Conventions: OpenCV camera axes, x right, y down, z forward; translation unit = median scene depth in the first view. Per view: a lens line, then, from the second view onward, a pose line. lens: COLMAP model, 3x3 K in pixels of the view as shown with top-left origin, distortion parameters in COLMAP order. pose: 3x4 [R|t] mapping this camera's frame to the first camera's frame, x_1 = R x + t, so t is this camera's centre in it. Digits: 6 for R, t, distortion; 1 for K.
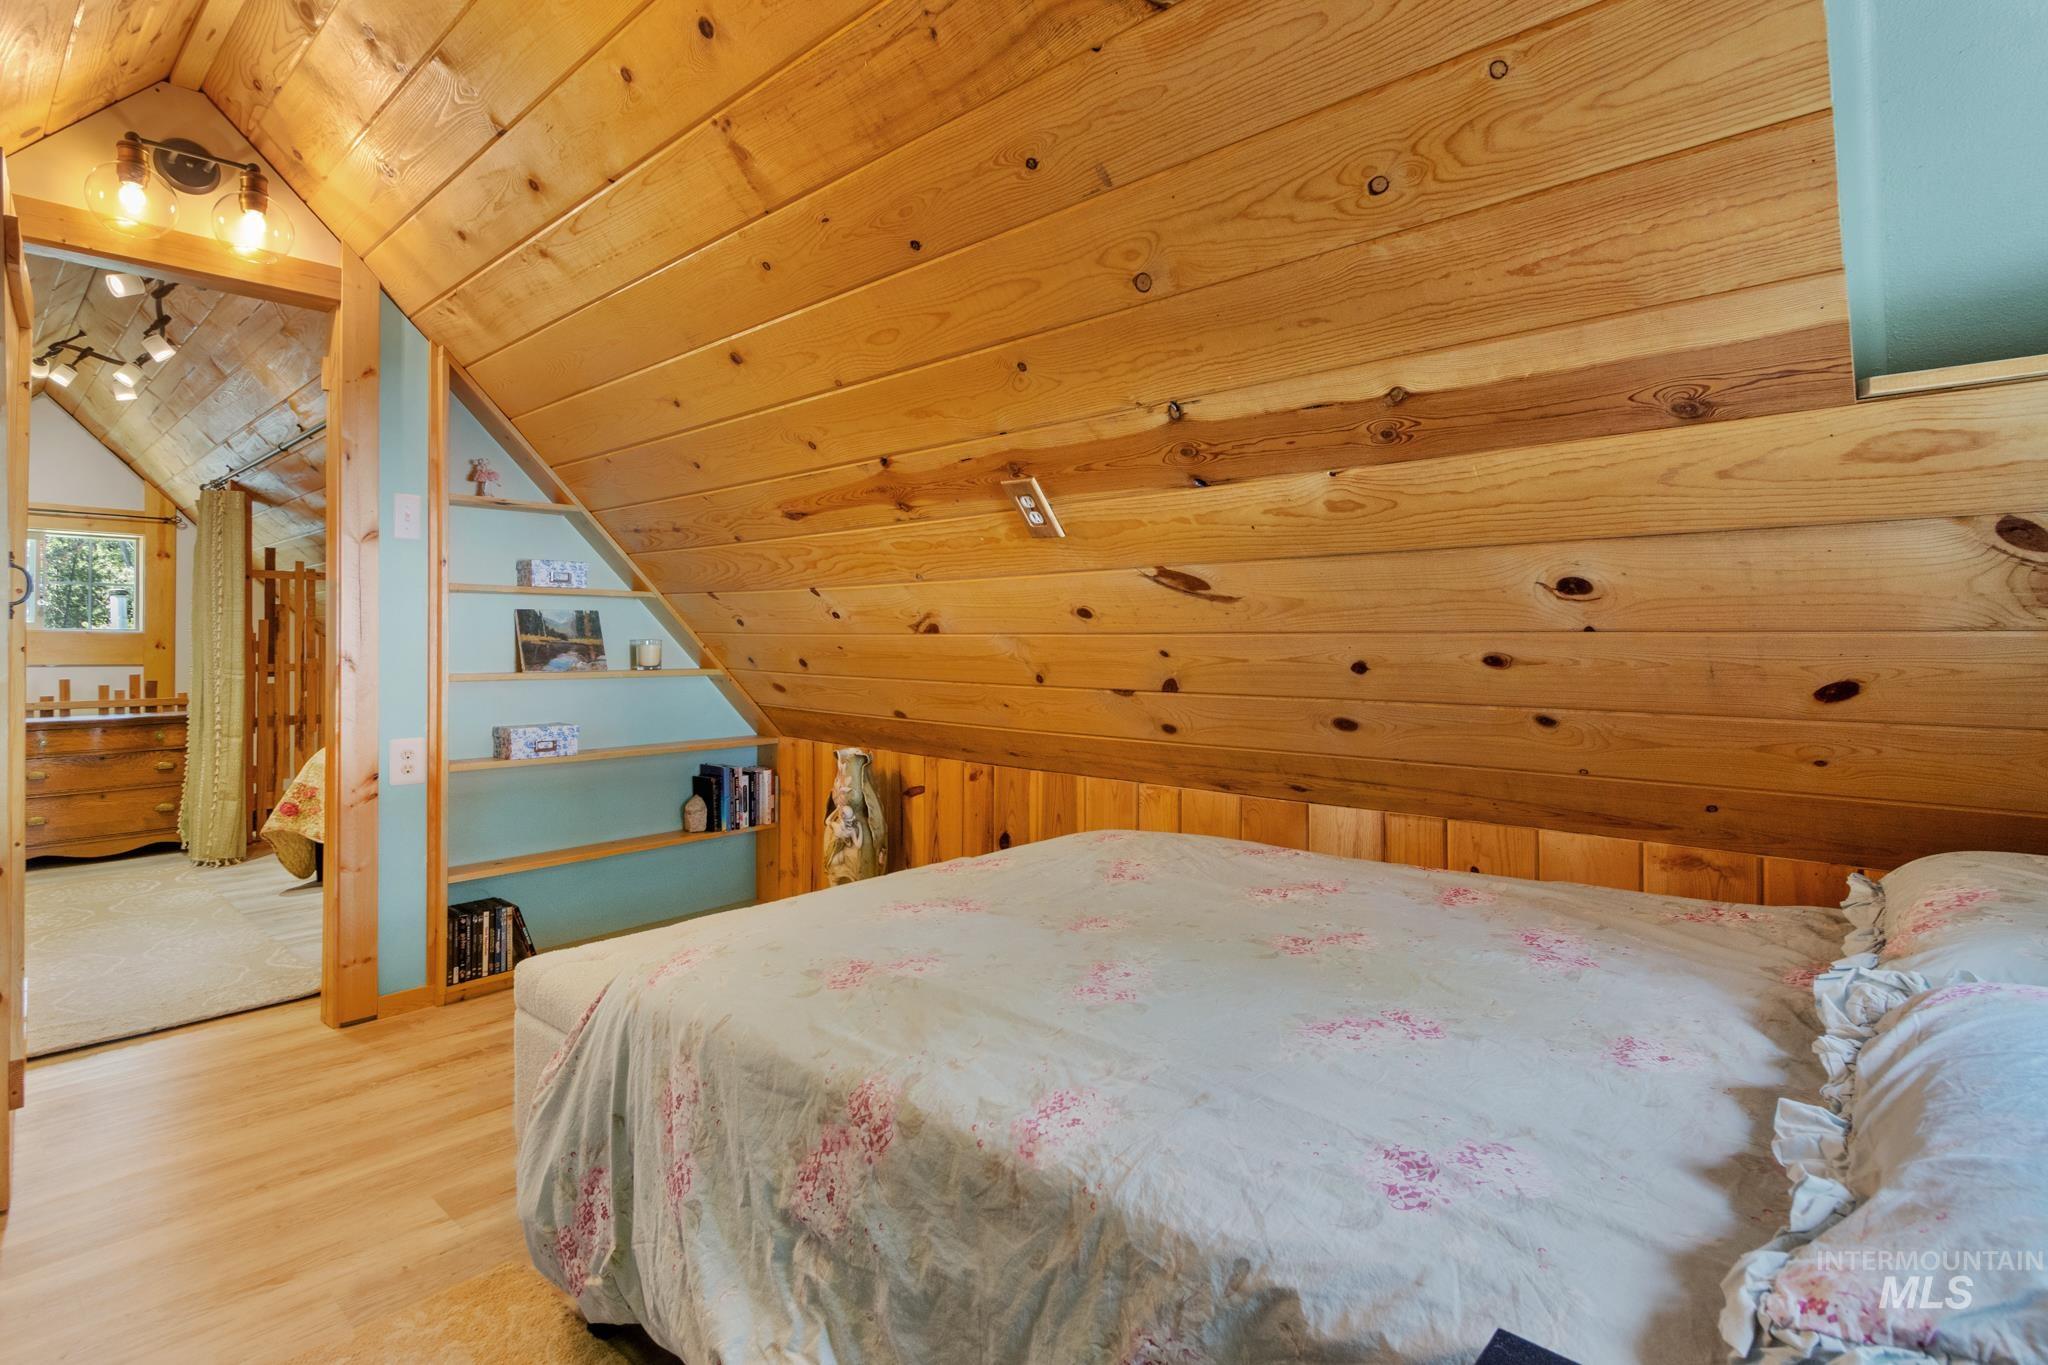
lens RADIAL K [[953.1, 0, 978.0], [0, 953.1, 638.4], [0, 0, 1]] dist [0.005801, -0.003188]
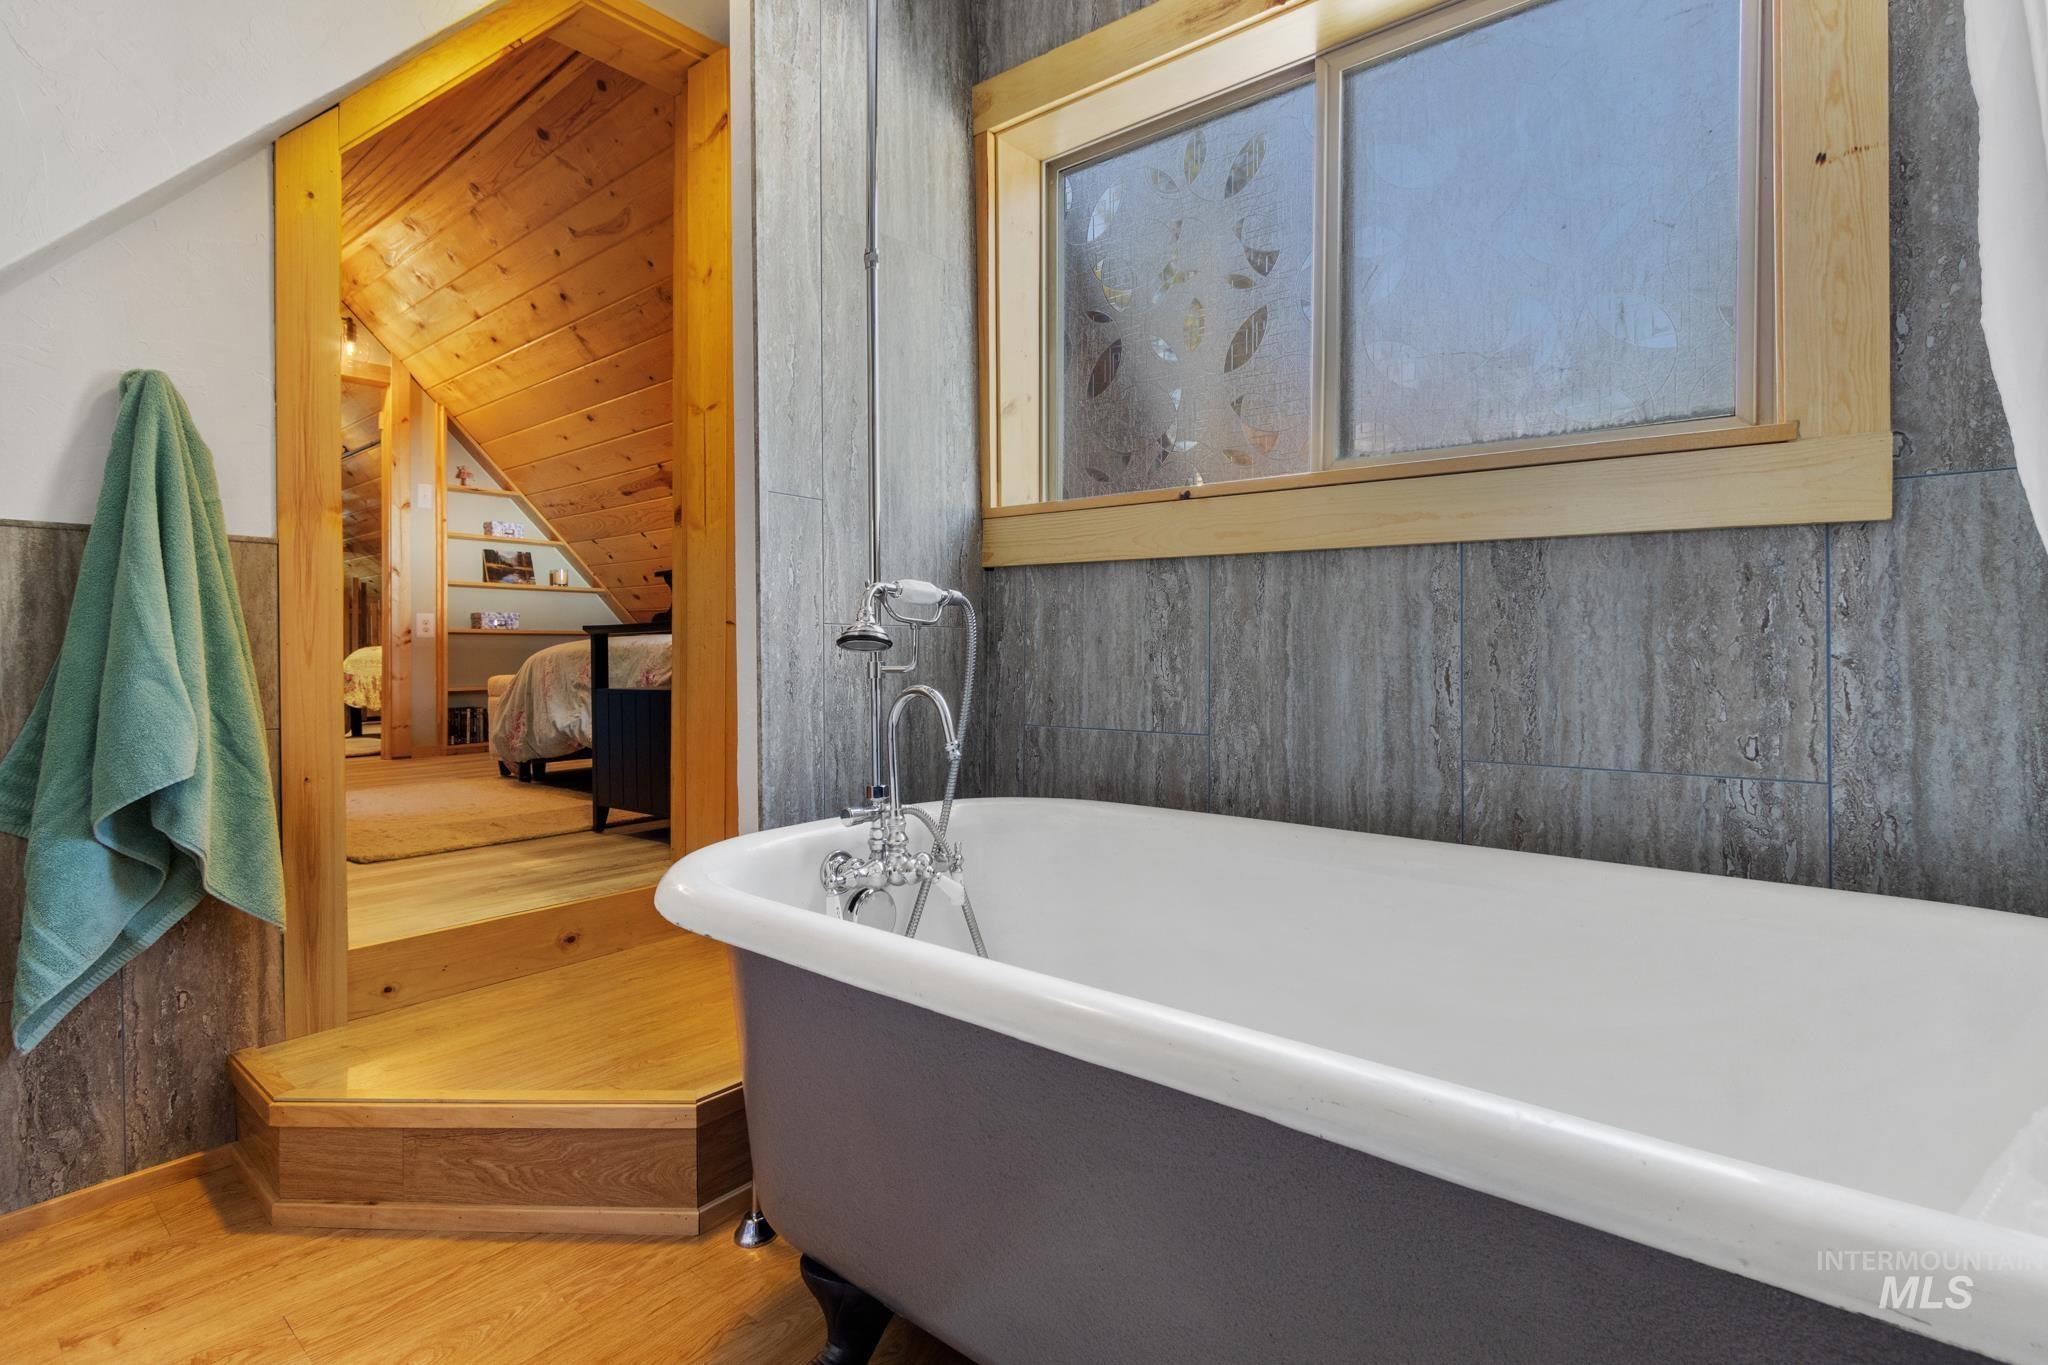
lens RADIAL K [[953.1, 0, 988.8], [0, 953.1, 647.2], [0, 0, 1]] dist [0.005801, -0.003188]
pose [[0.998720, -0.008816, 0.049803, 0.454679], [0.009219, 0.999927, -0.007863, 0.212801], [-0.049730, 0.008312, 0.998728, -1.018653]]
